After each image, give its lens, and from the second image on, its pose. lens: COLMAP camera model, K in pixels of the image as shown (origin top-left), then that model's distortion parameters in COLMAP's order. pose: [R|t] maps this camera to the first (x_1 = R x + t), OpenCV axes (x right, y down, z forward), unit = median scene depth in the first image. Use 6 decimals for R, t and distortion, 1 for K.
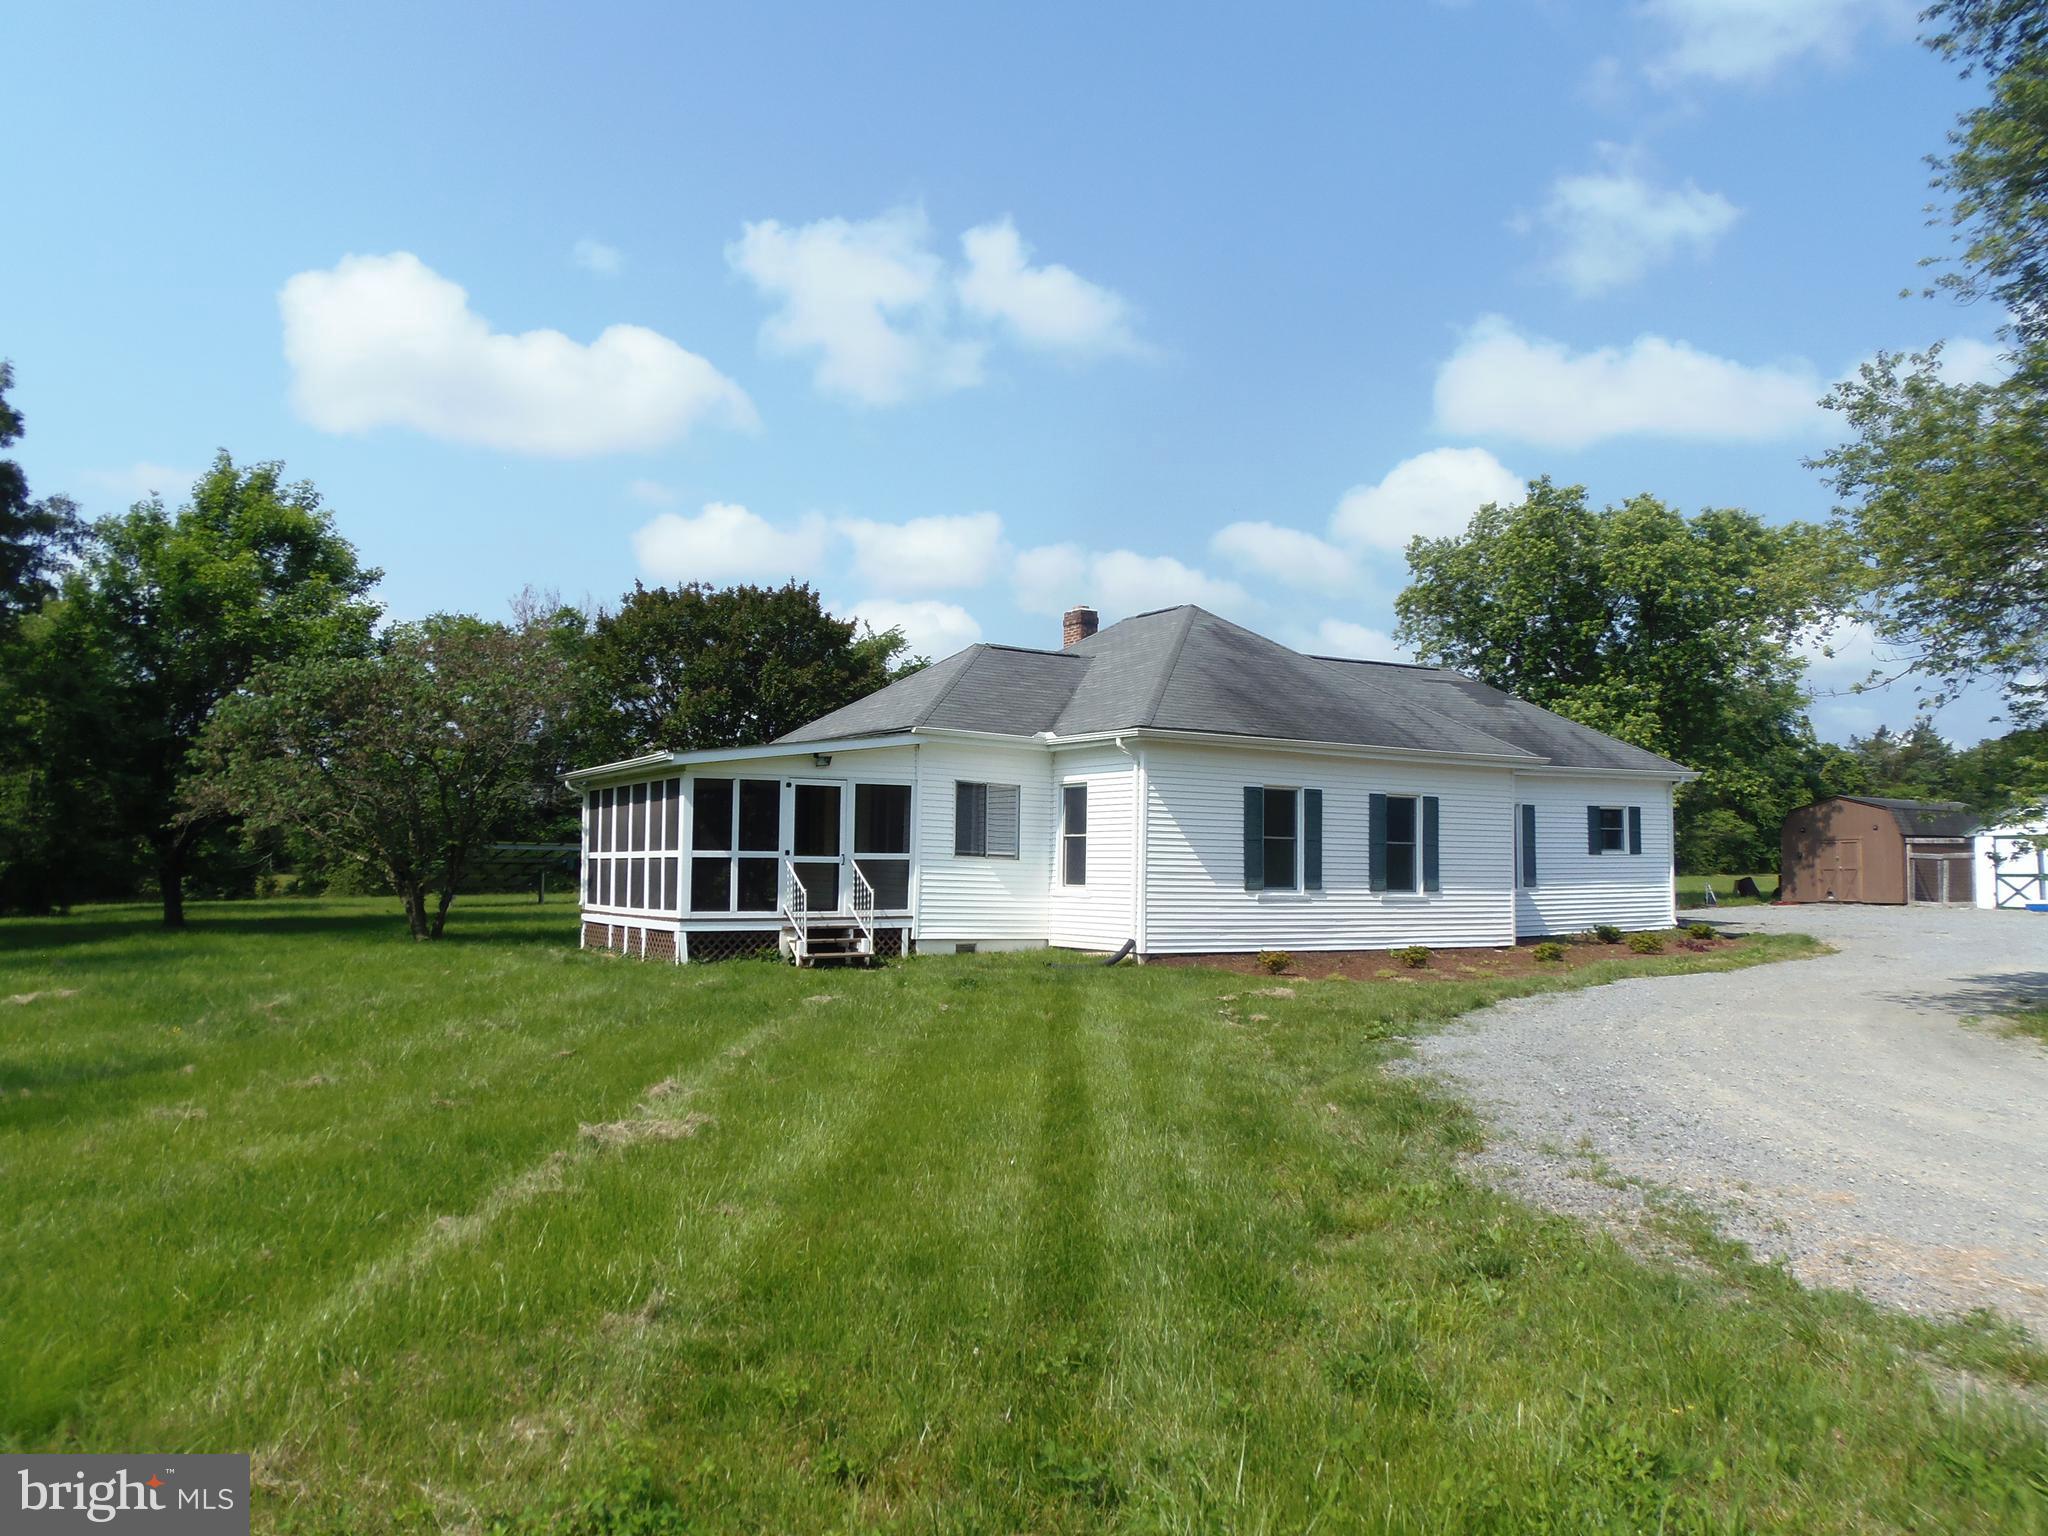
lens RADIAL K [[1479.3, 0, 1034.5], [0, 1479.3, 759.8], [0, 0, 1]] dist [0.014780, -0.003853]
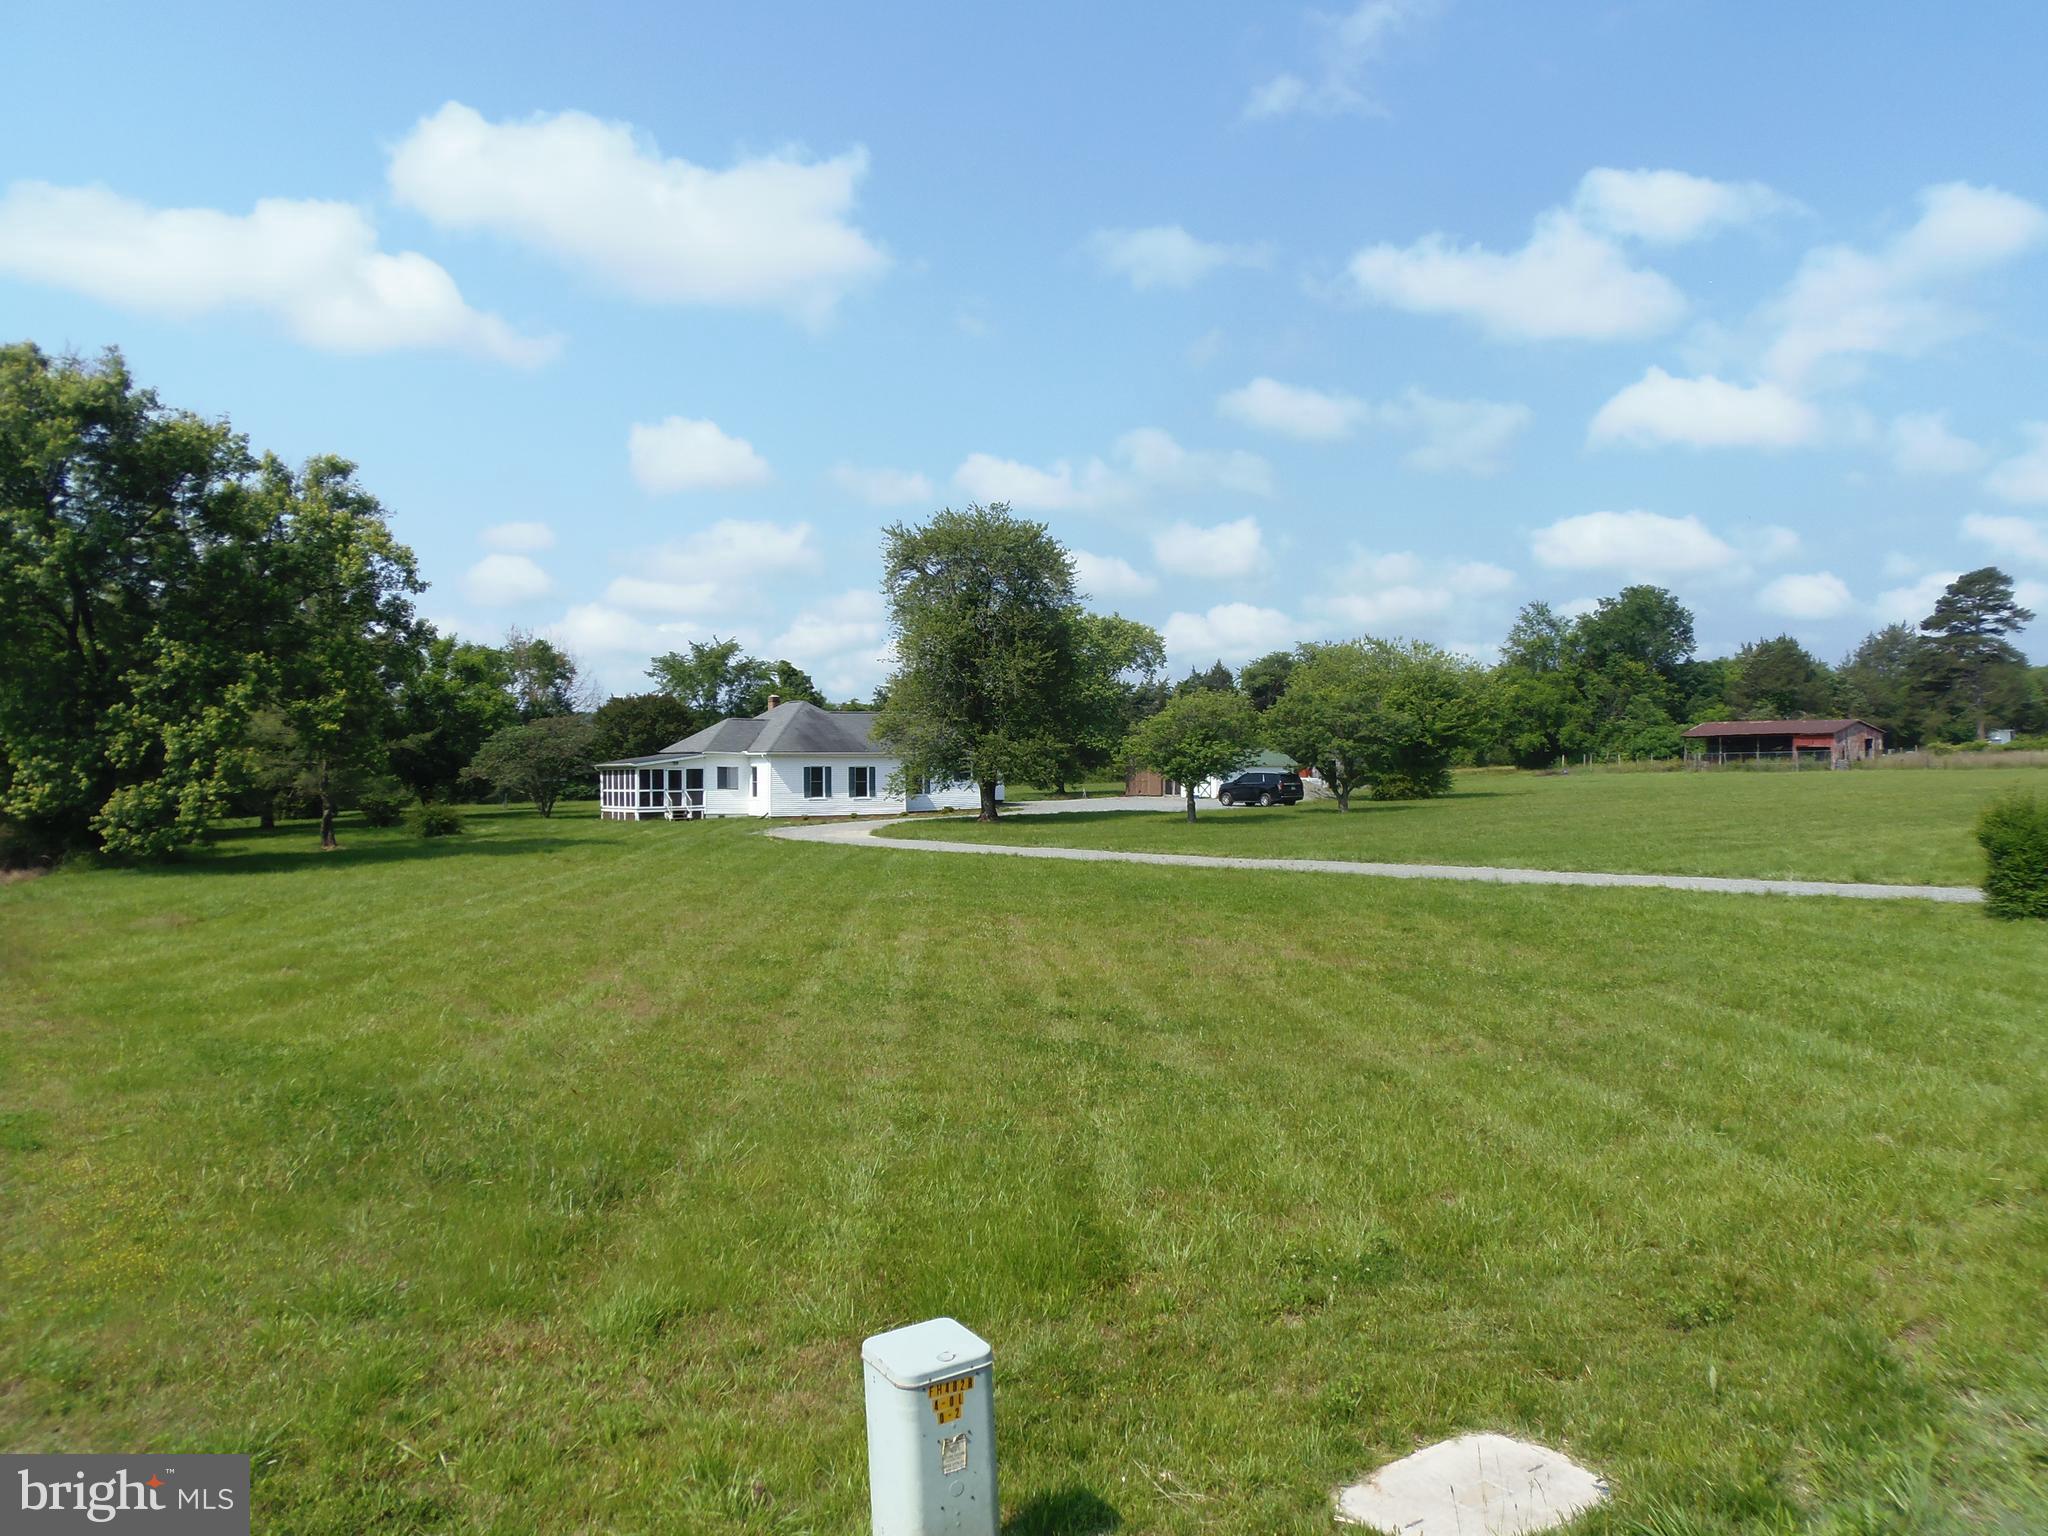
lens RADIAL K [[1479.3, 0, 1077.7], [0, 1479.3, 750.2], [0, 0, 1]] dist [0.014780, -0.003853]
pose [[0.995372, -0.017121, 0.094563, 0.451788], [0.011081, 0.997887, 0.064028, -0.233499], [-0.095460, -0.062684, 0.993458, -2.460825]]
